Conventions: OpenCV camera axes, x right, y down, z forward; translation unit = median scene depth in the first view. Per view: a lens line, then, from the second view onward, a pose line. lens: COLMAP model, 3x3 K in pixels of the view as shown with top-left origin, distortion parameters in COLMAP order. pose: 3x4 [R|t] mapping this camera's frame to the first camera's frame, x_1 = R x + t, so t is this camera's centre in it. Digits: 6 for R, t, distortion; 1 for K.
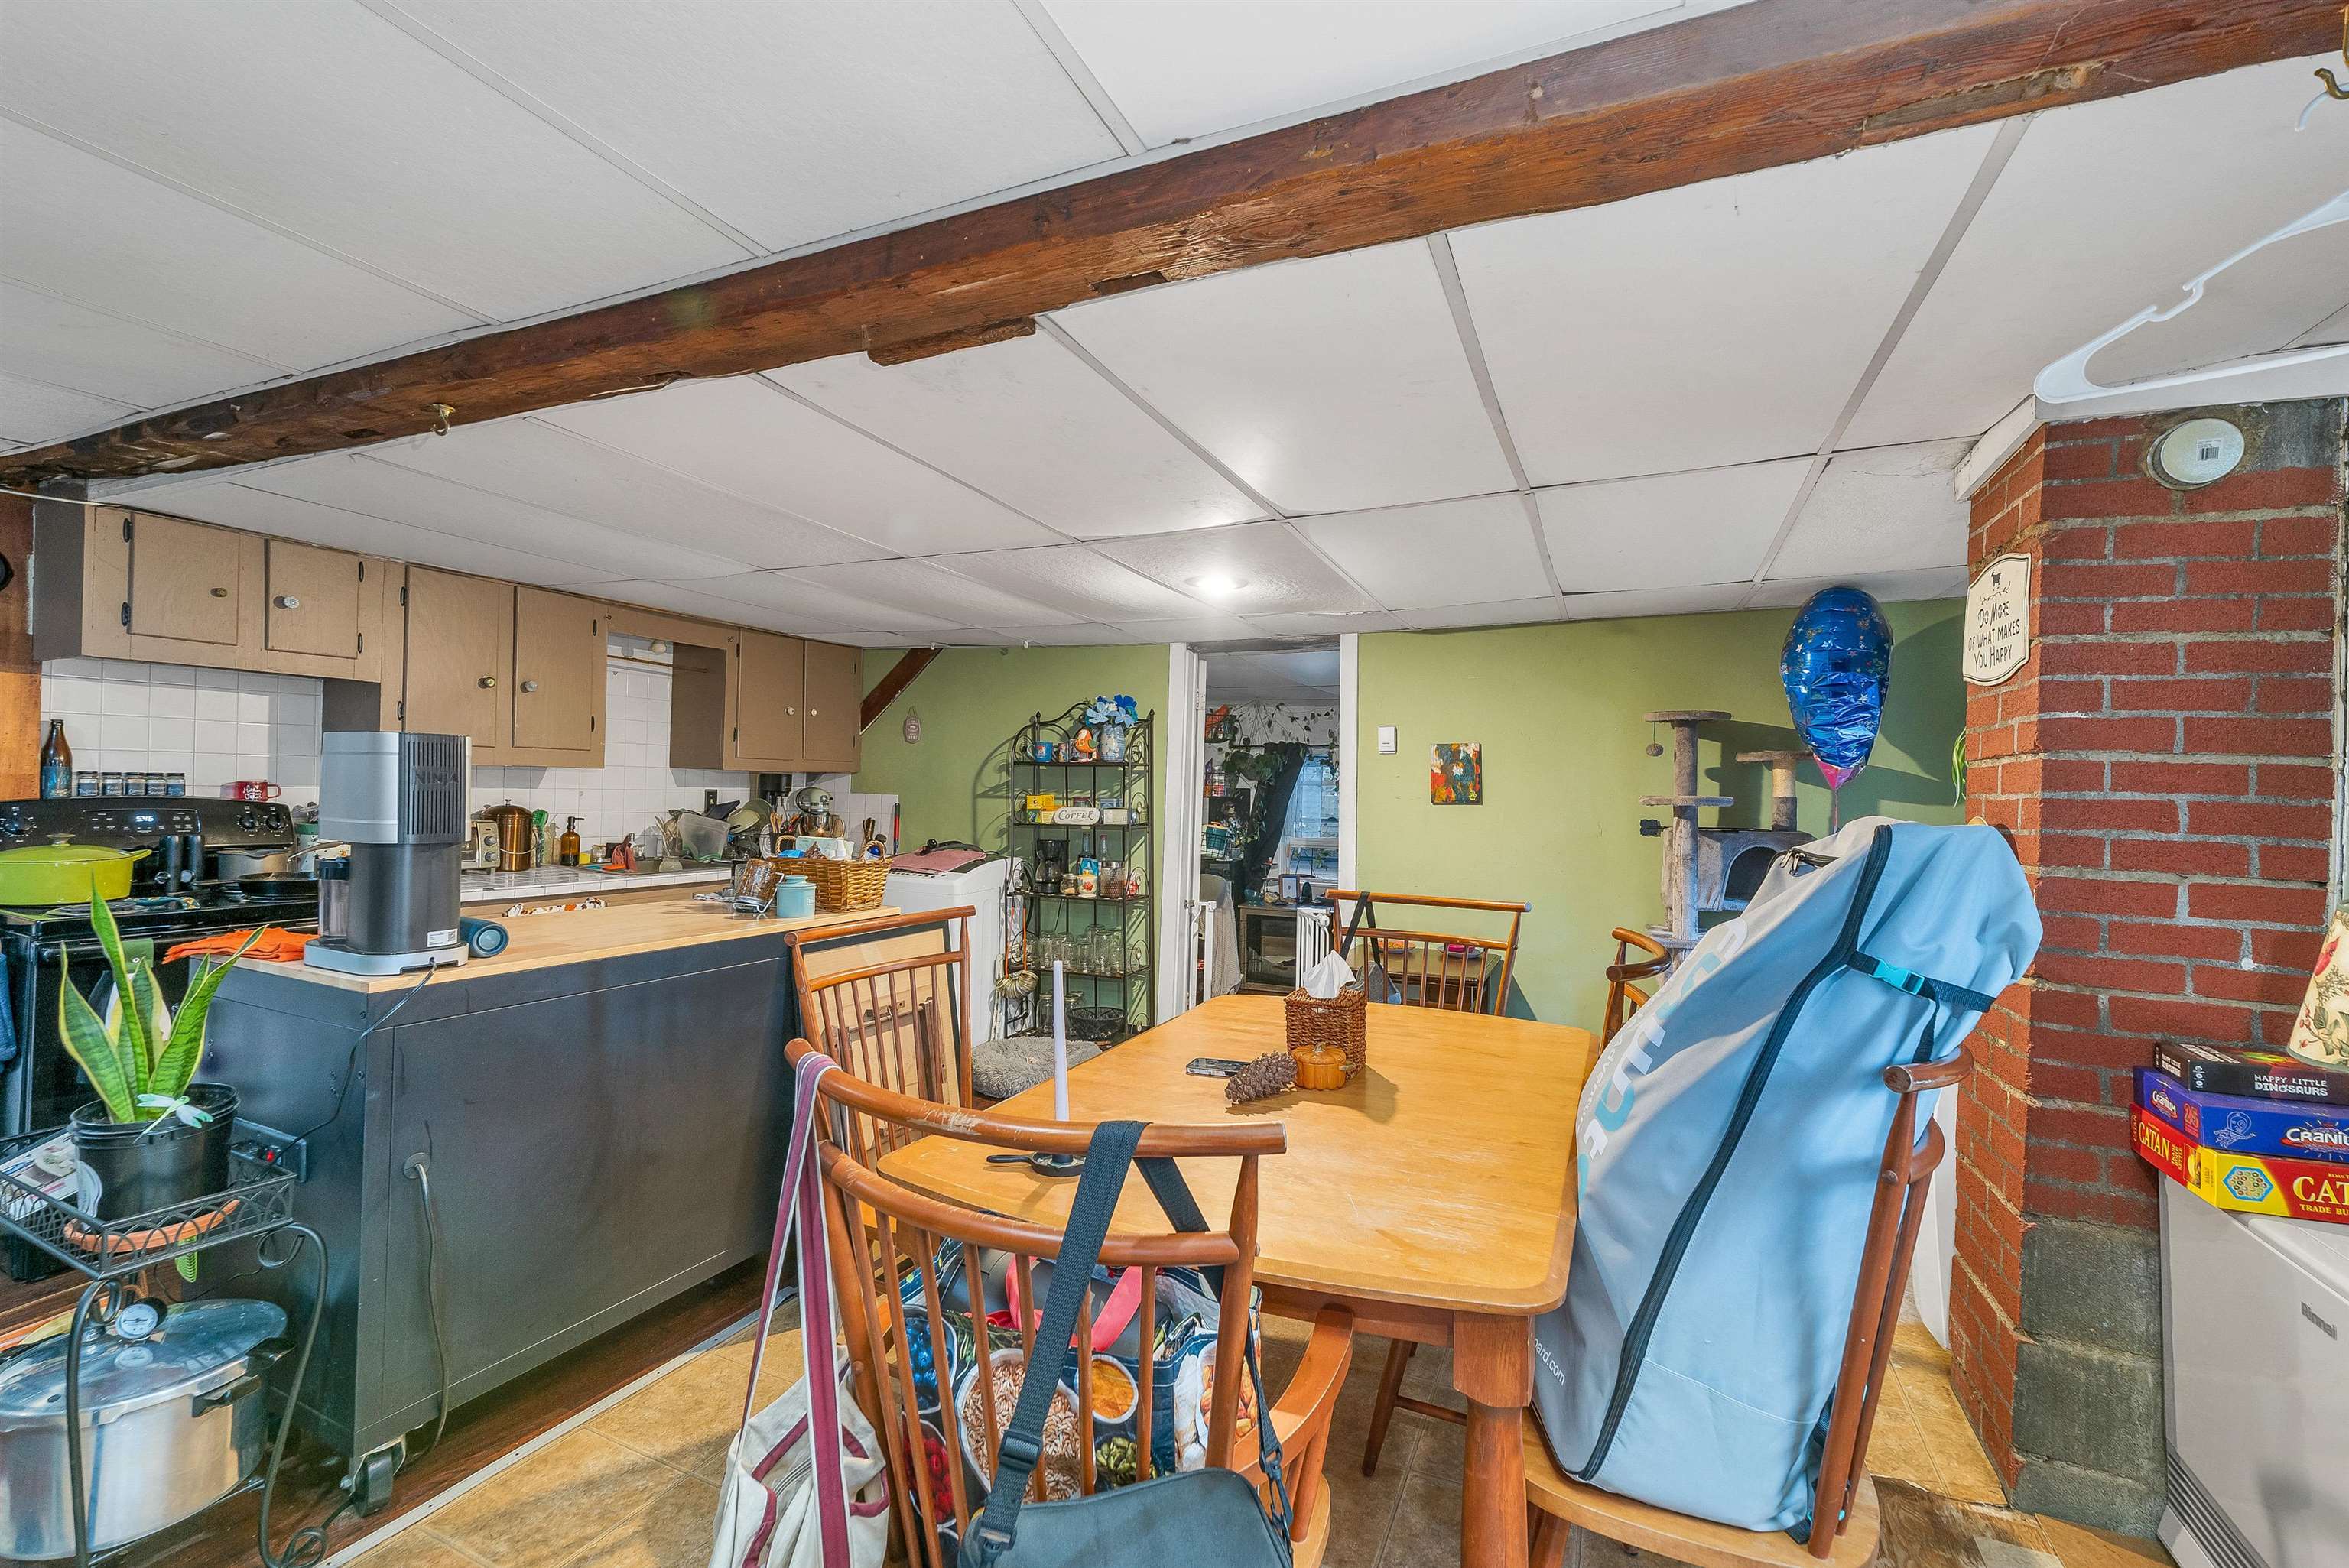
lens RADIAL K [[968.2, 0, 1167.1], [0, 968.2, 793.4], [0, 0, 1]] dist [0.001499, -0.000106]
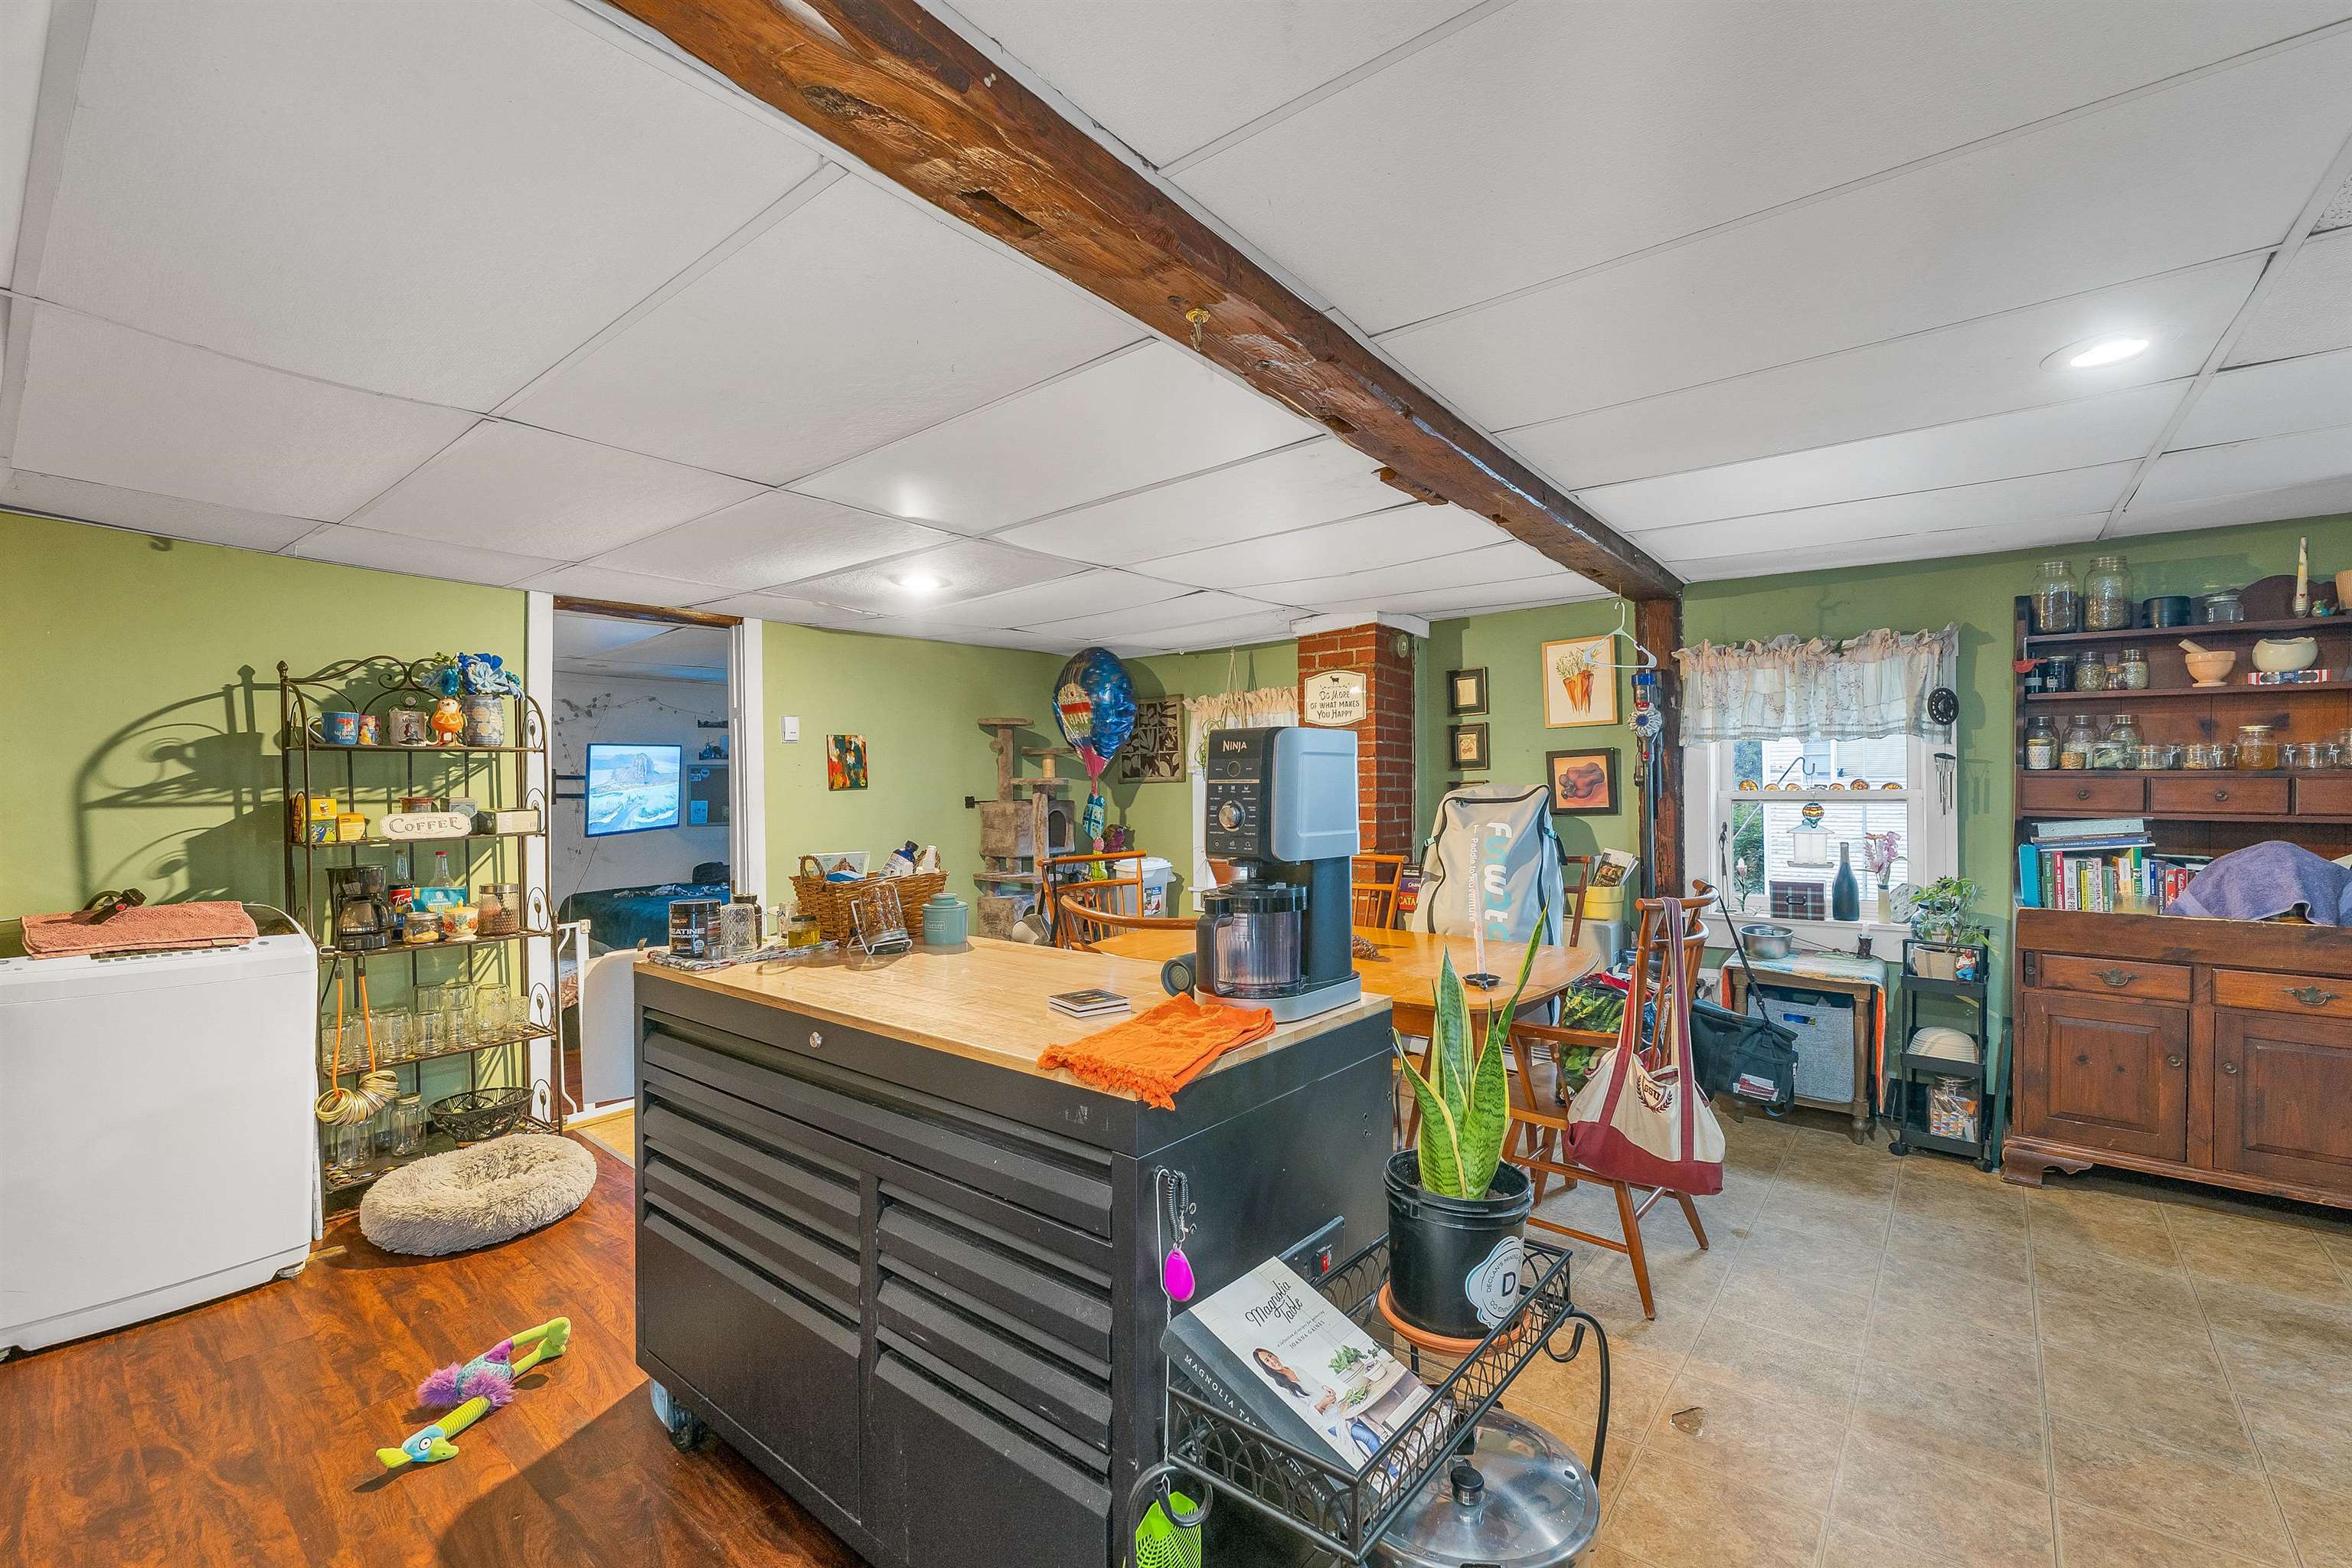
lens RADIAL K [[994.1, 0, 1160.4], [0, 994.1, 814.8], [0, 0, 1]] dist [0.000029, -0.000208]
pose [[0.245285, -0.051074, 0.968105, -0.644332], [0.021390, 0.998653, 0.047267, -0.005770], [-0.969215, 0.009114, 0.246048, 0.333671]]
